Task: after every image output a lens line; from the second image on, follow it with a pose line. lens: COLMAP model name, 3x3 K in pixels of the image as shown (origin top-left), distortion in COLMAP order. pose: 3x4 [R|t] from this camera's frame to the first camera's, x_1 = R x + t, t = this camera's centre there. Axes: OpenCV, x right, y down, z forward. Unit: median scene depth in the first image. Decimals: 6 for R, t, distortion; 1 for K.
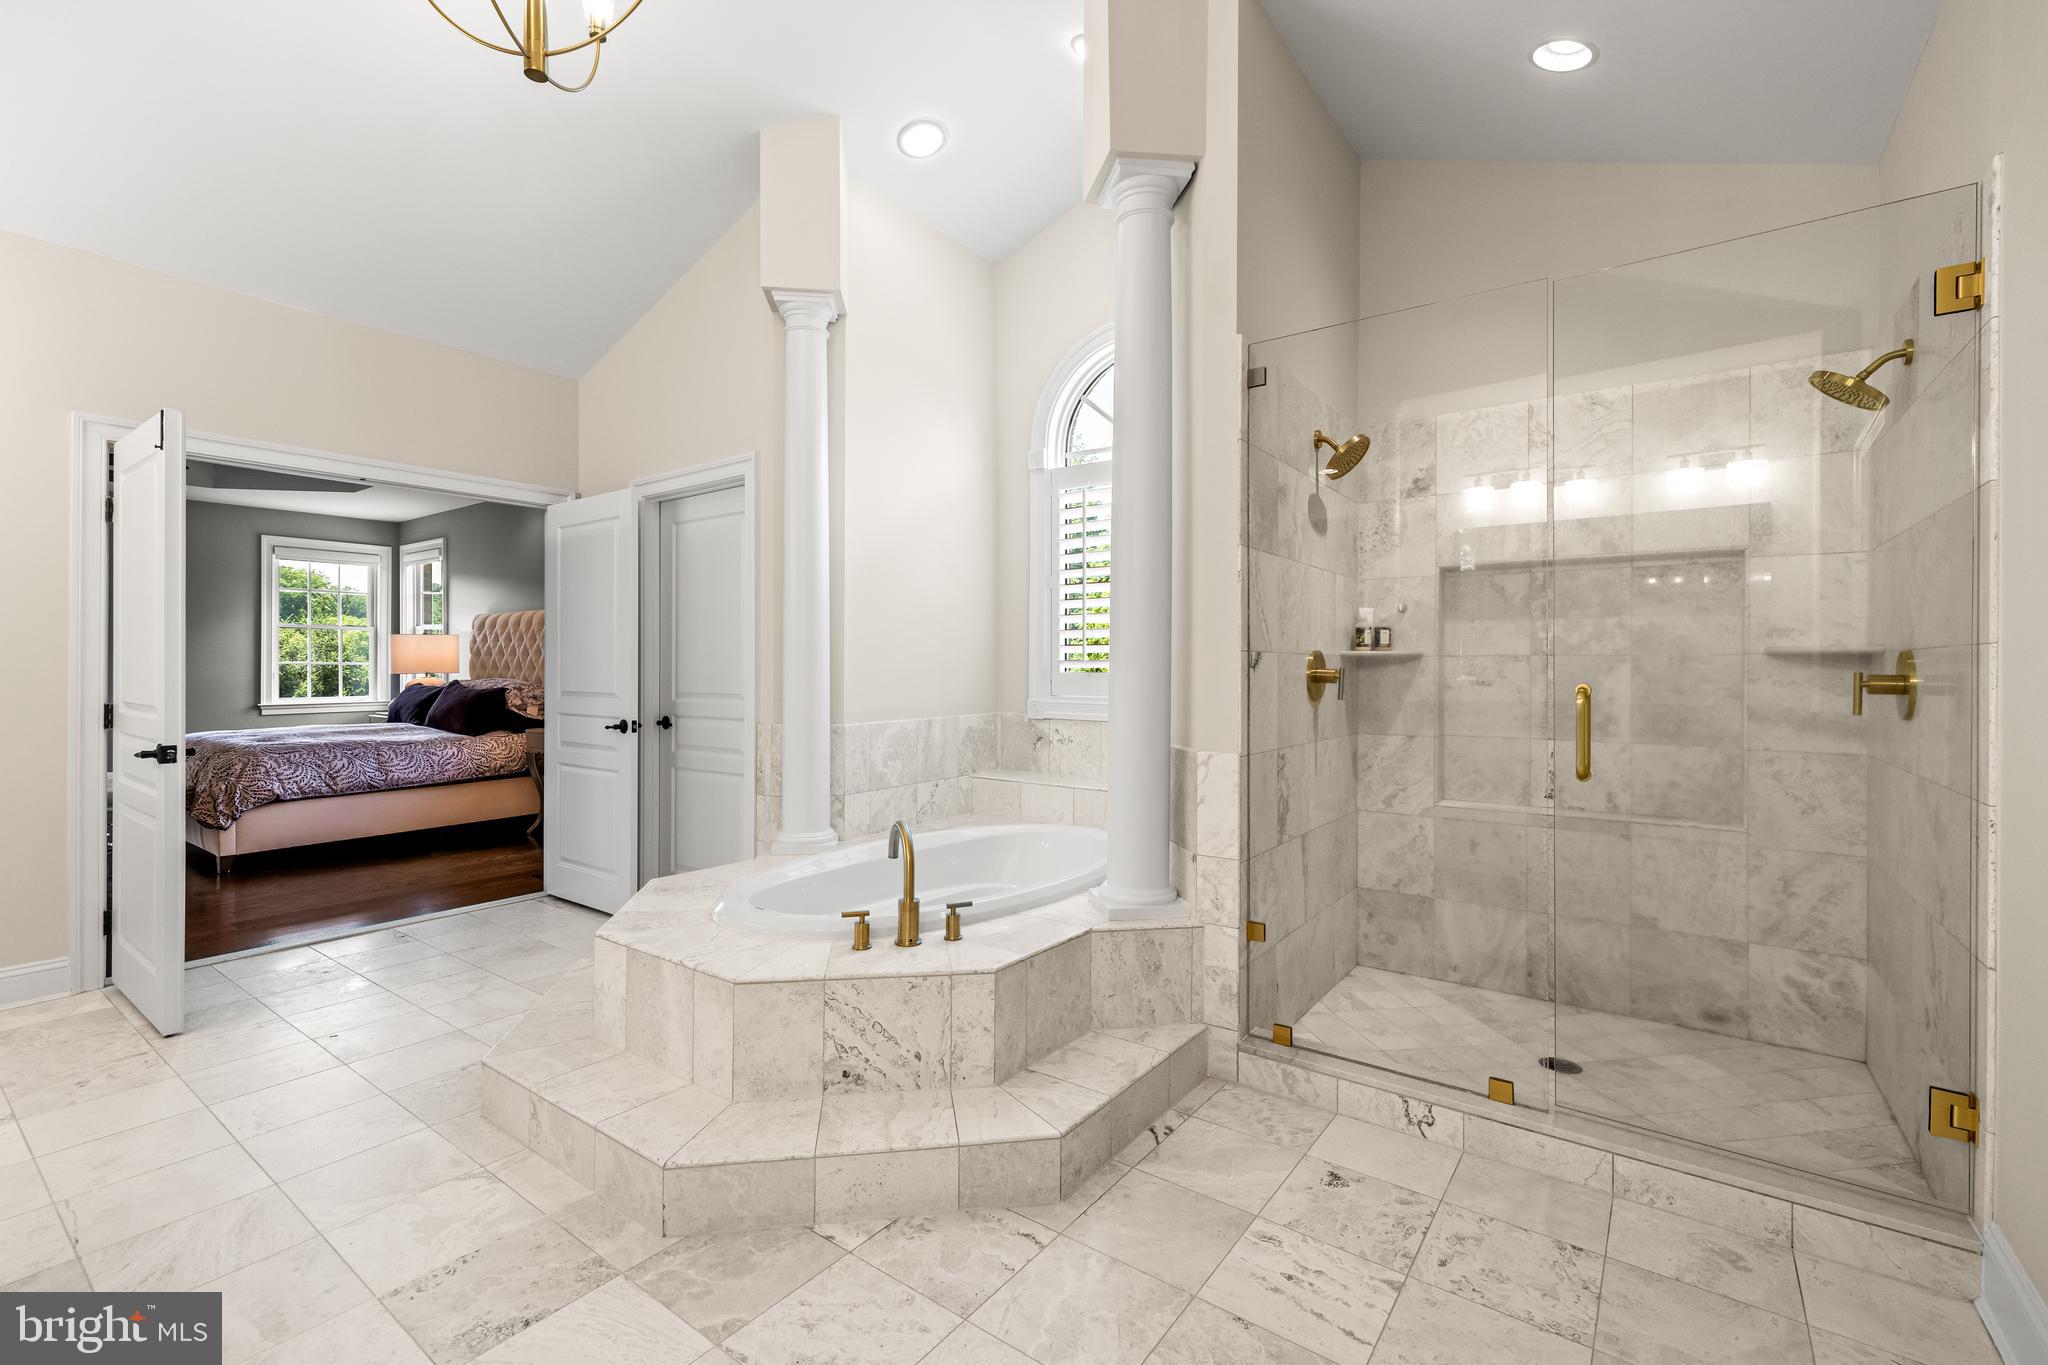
lens RADIAL K [[883.9, 0, 1024.4], [0, 883.9, 674.9], [0, 0, 1]] dist [0.002622, 0.001960]
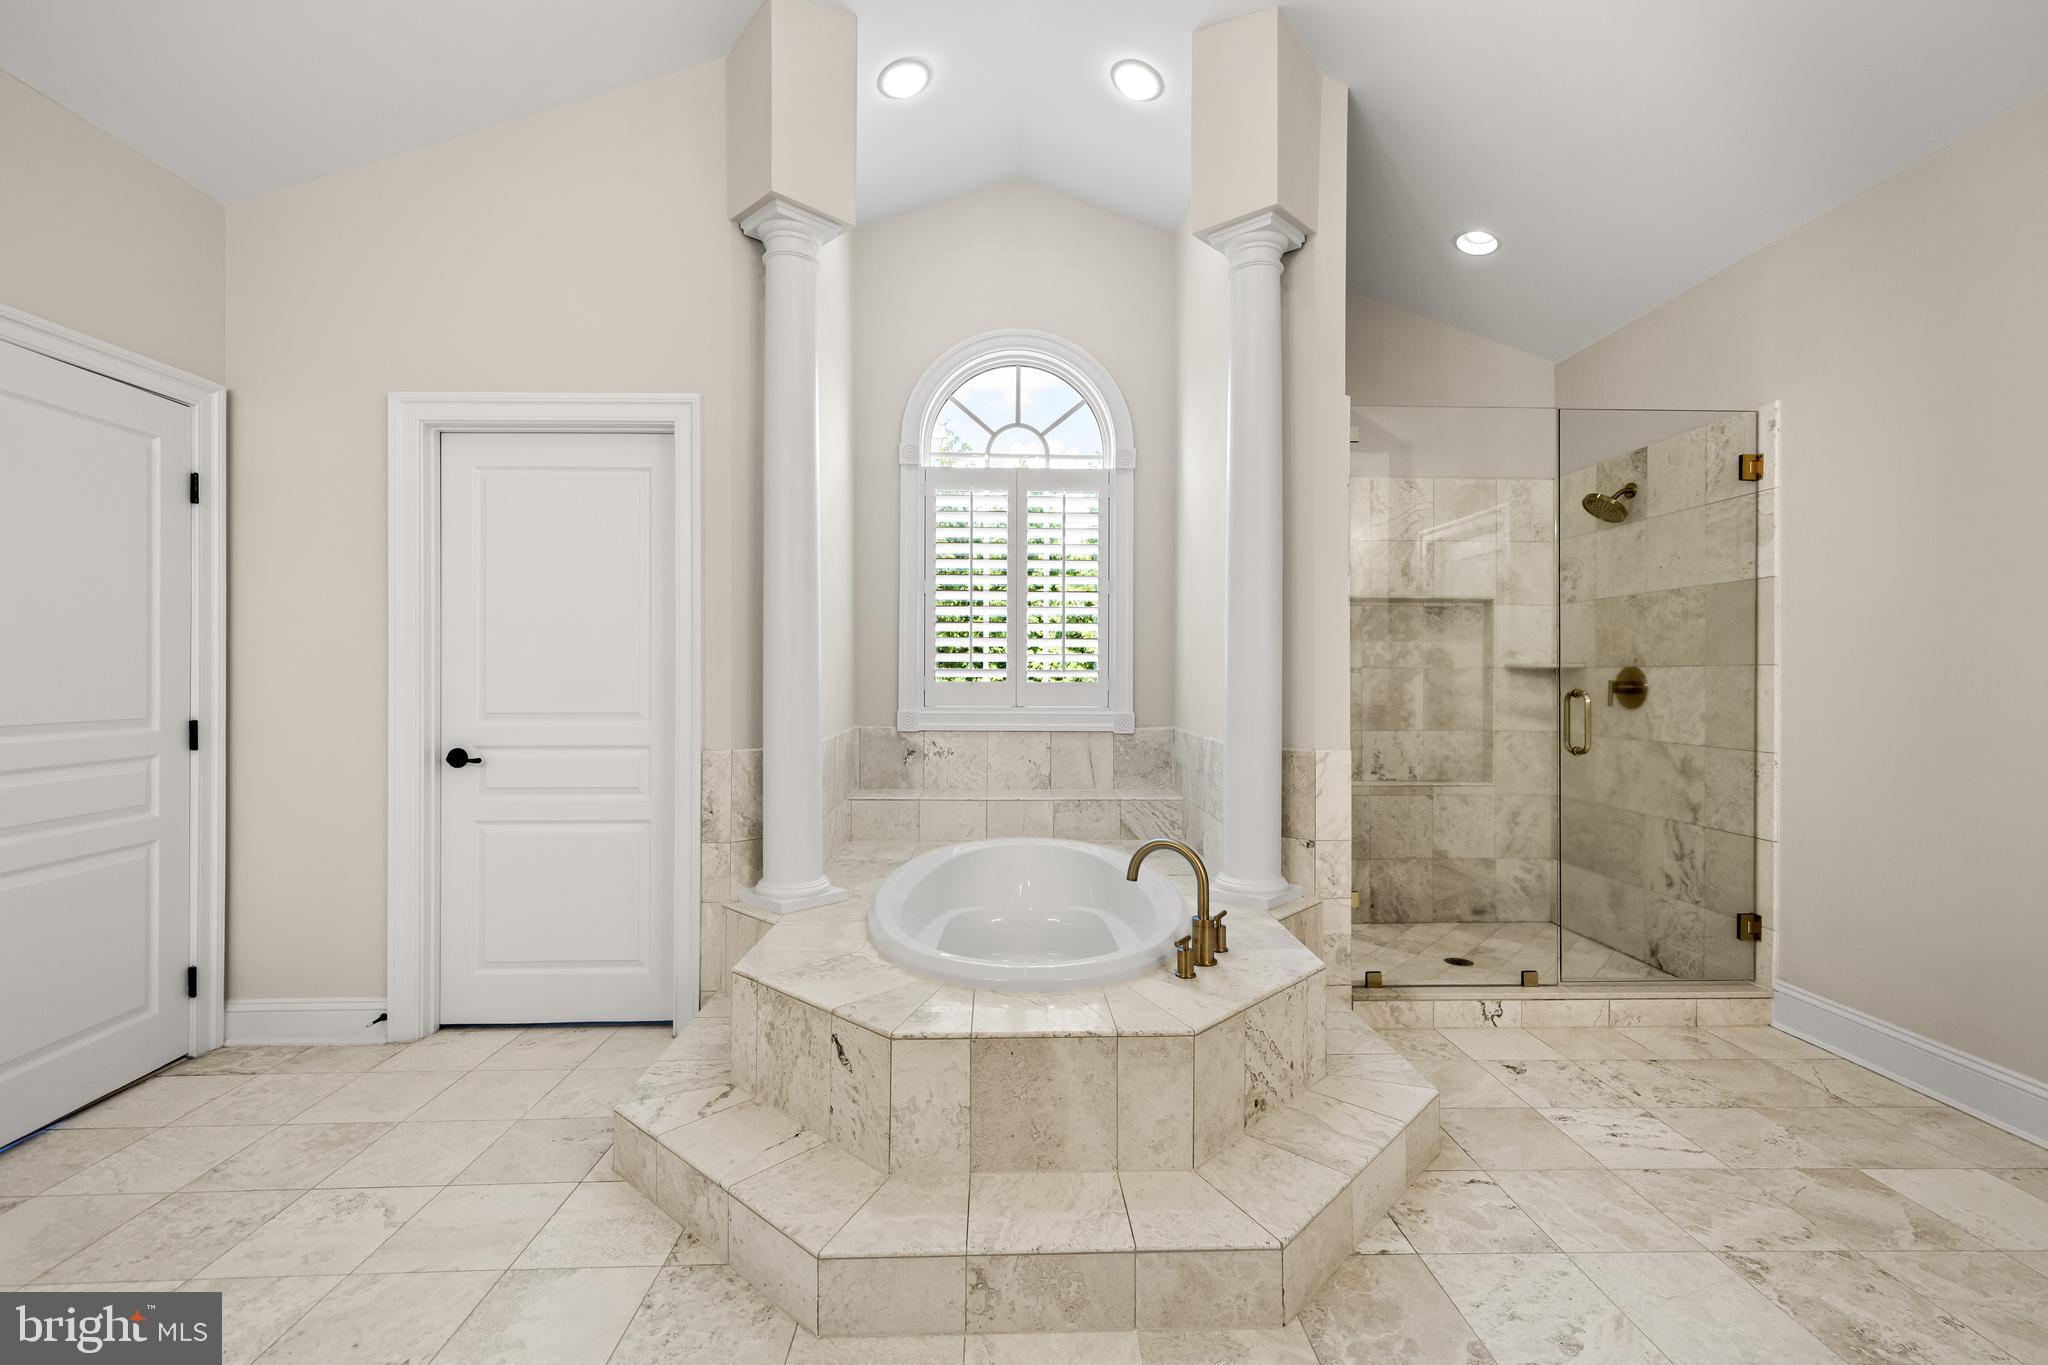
lens RADIAL K [[883.9, 0, 1024.4], [0, 883.9, 684.2], [0, 0, 1]] dist [0.002622, 0.001960]
pose [[0.788512, -0.005908, 0.614991, -0.797383], [0.004681, 0.999983, 0.003605, -0.005652], [-0.615002, 0.000036, 0.788526, 0.322080]]
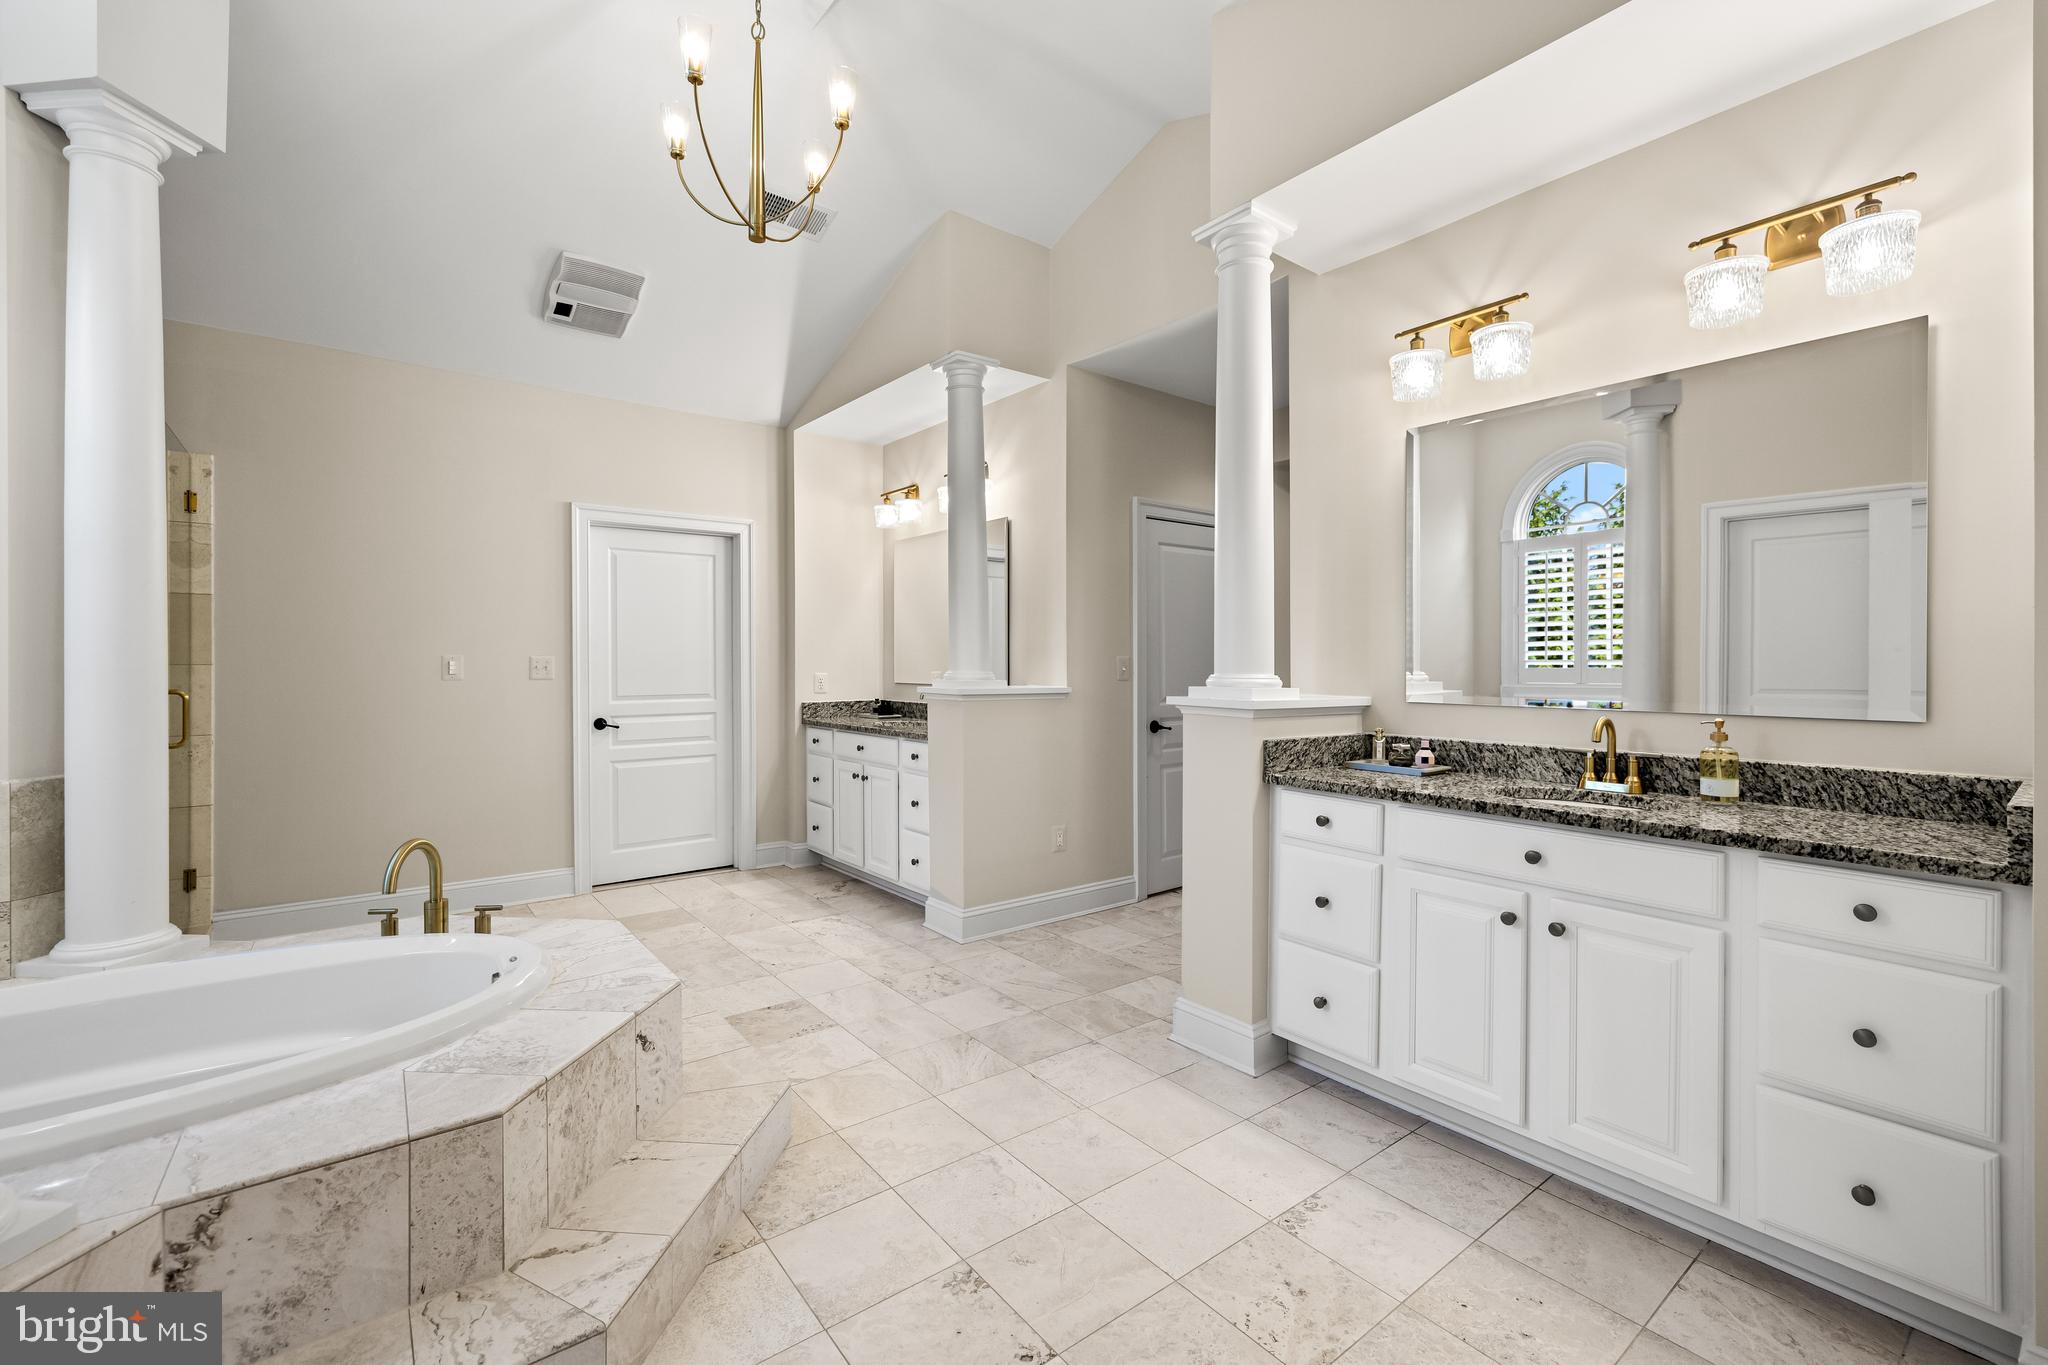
lens RADIAL K [[883.9, 0, 1026.3], [0, 883.9, 670.7], [0, 0, 1]] dist [0.002622, 0.001960]
pose [[-0.960312, -0.005990, 0.278865, -1.005174], [-0.001206, 0.999849, 0.017321, -0.038708], [-0.278926, 0.016298, -0.960174, 1.650656]]
